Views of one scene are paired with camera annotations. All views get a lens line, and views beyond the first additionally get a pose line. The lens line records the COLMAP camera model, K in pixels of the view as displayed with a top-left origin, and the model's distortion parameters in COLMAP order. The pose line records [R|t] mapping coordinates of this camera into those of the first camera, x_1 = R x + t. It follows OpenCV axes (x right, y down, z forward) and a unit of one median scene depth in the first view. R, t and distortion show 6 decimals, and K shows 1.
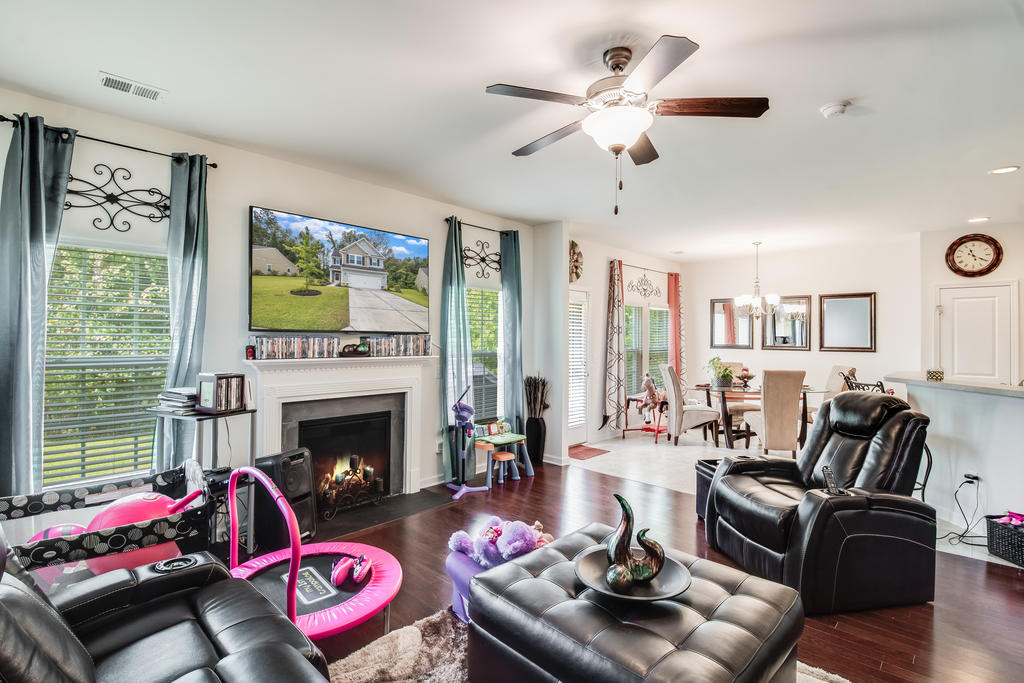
lens RADIAL K [[491.0, 0, 507.4], [0, 491.0, 327.6], [0, 0, 1]] dist [-0.001522, -0.000513]
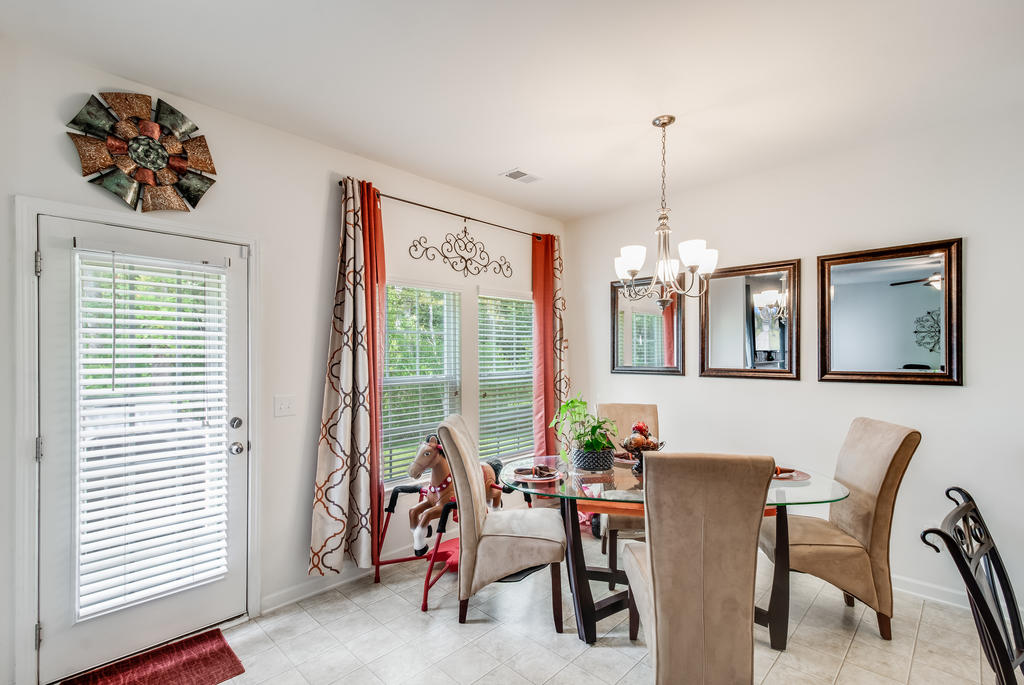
lens RADIAL K [[454.3, 0, 515.2], [0, 454.3, 352.5], [0, 0, 1]] dist [0.010784, 0.000110]
pose [[0.999786, -0.010604, -0.017767, 0.378073], [0.010855, 0.999842, 0.014042, 0.013441], [0.017616, -0.014232, 0.999744, 0.598268]]
